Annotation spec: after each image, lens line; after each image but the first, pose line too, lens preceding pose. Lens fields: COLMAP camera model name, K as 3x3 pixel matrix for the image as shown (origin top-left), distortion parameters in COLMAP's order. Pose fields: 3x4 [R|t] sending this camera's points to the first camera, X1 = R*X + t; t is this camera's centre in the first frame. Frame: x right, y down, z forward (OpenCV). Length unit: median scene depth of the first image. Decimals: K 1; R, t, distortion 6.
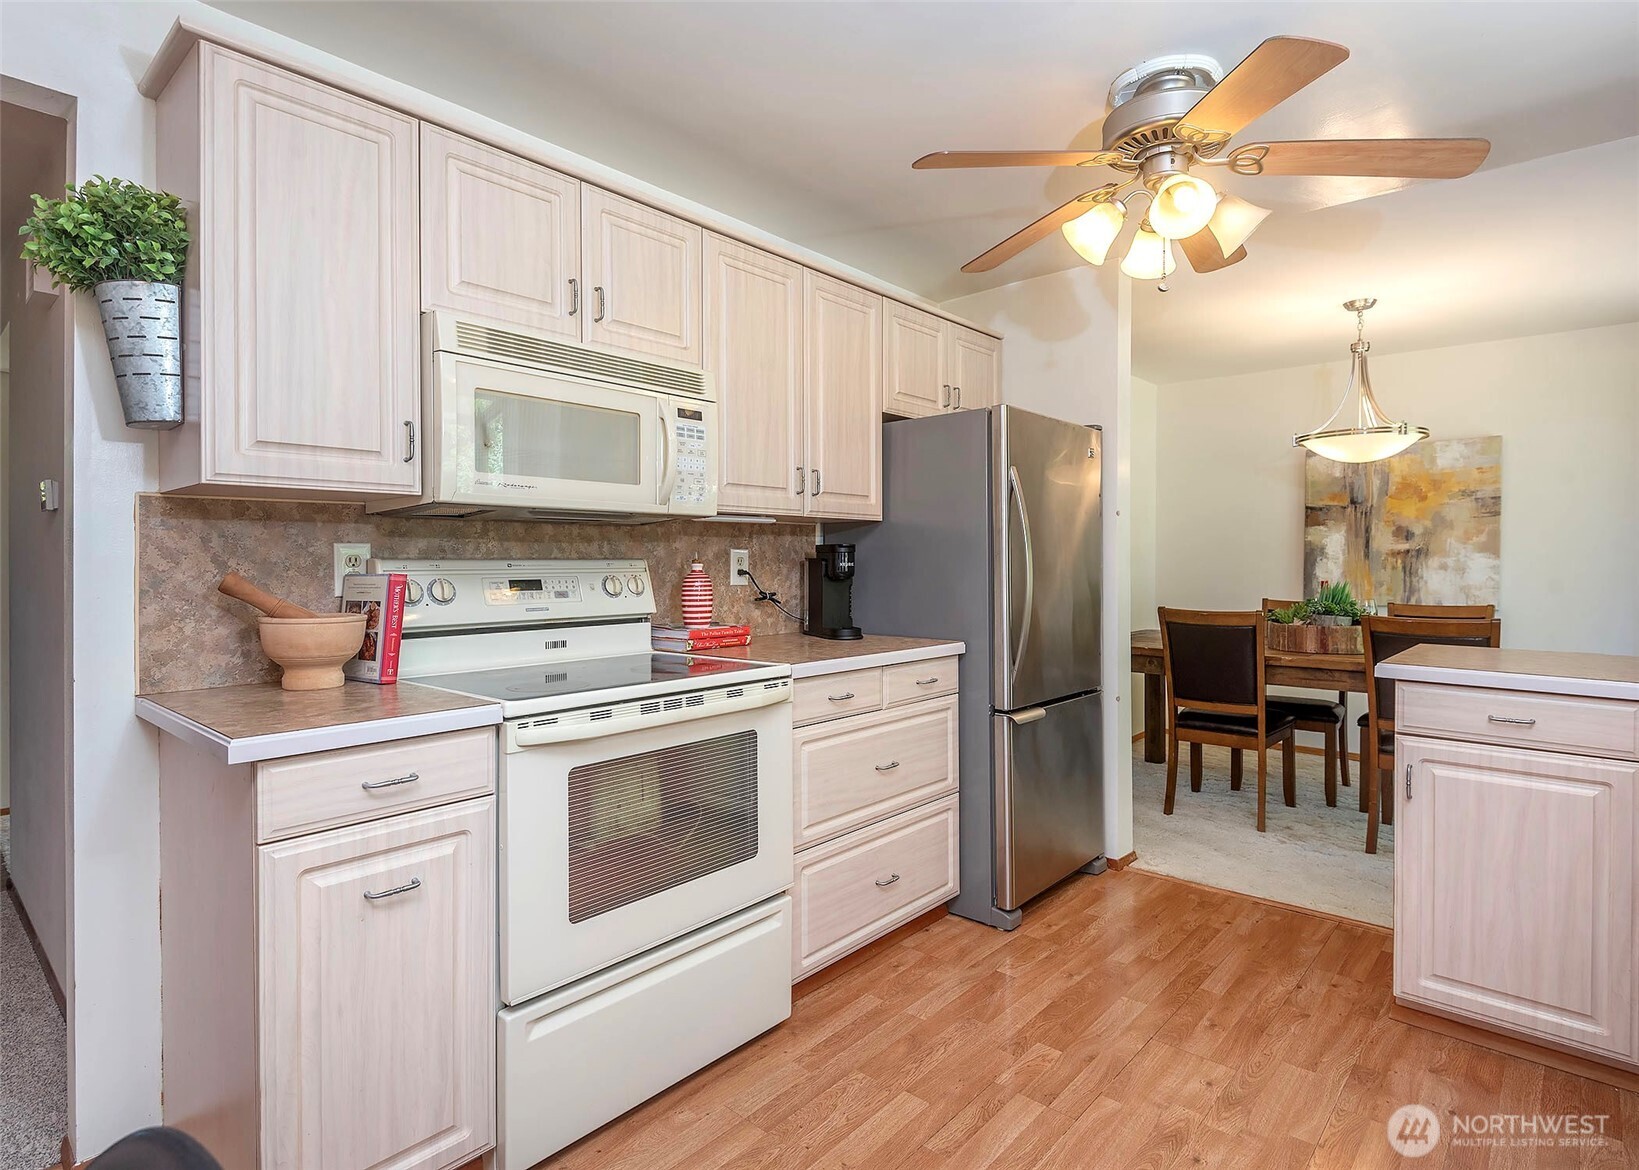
lens RADIAL K [[830.2, 0, 884.6], [0, 830.2, 564.8], [0, 0, 1]] dist [-0.020990, 0.000223]
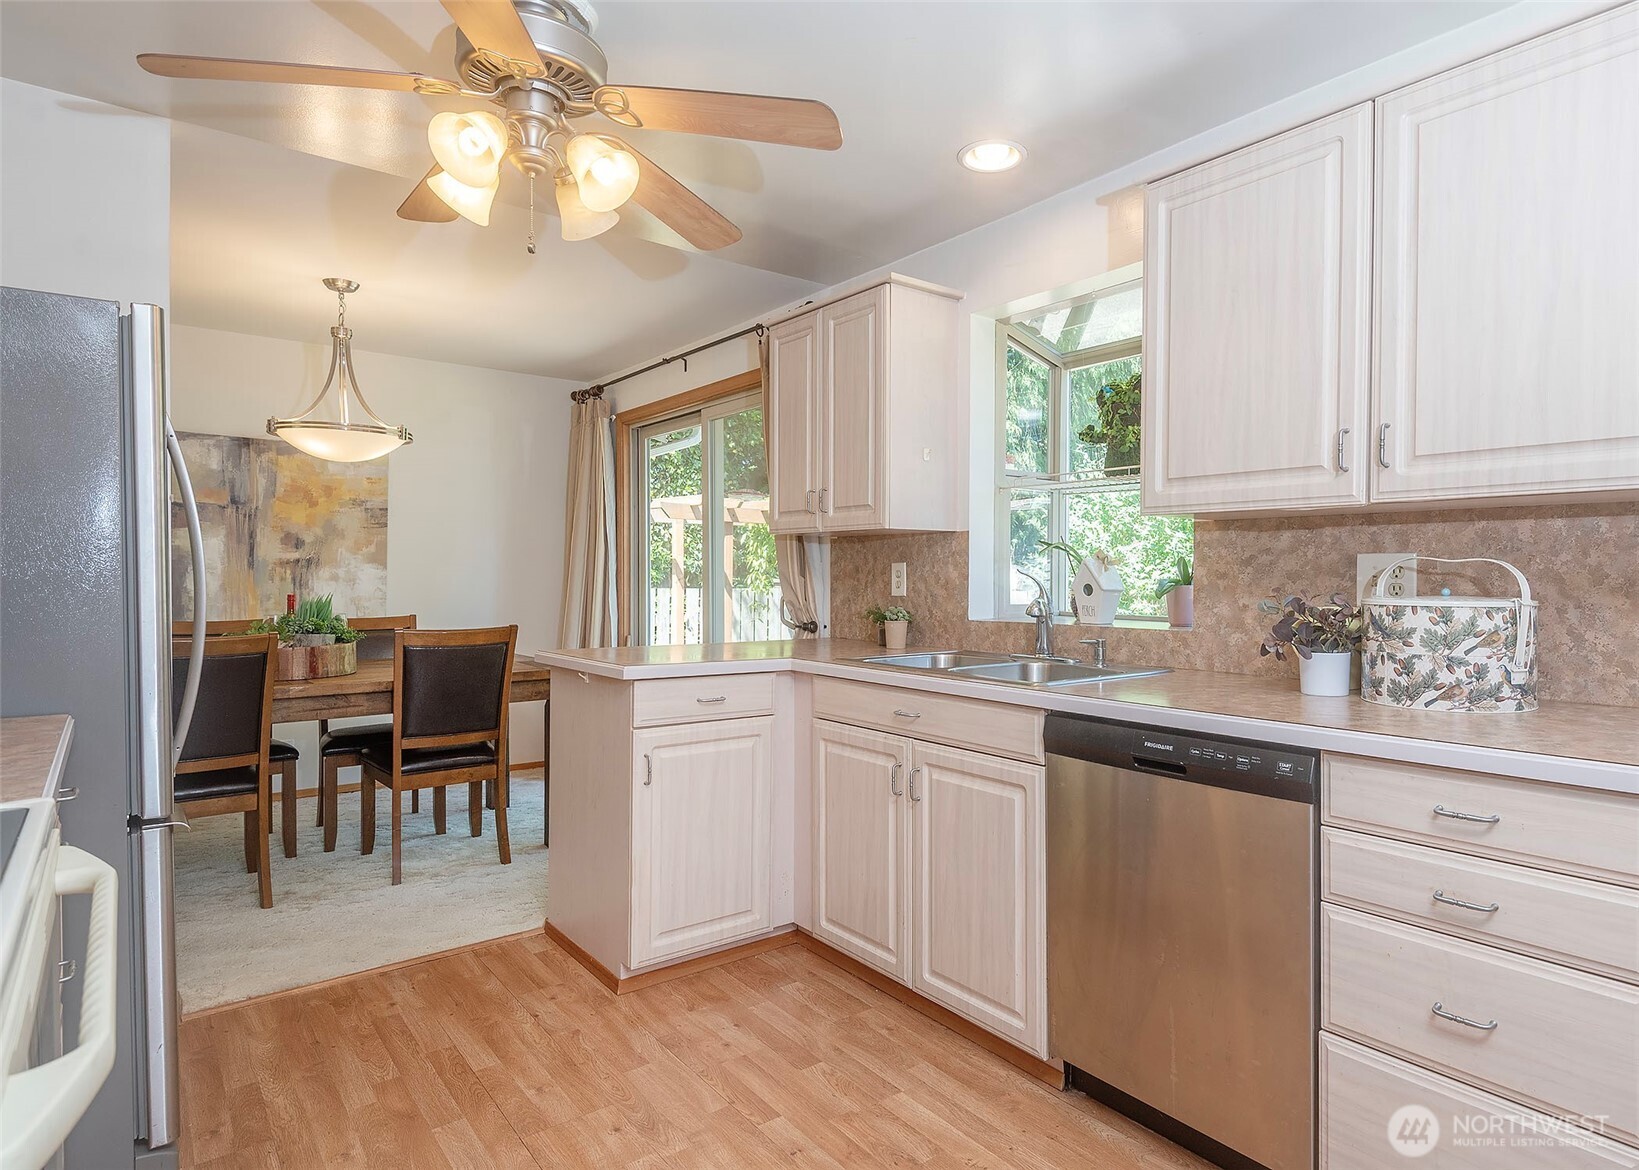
lens RADIAL K [[909.9, 0, 819.5], [0, 909.9, 585.0], [0, 0, 1]] dist [0.003868, -0.000088]
pose [[0.211962, -0.009978, 0.977227, -0.239613], [0.000612, 0.999949, 0.010078, 0.000504], [-0.977278, -0.001538, 0.211957, 0.235542]]
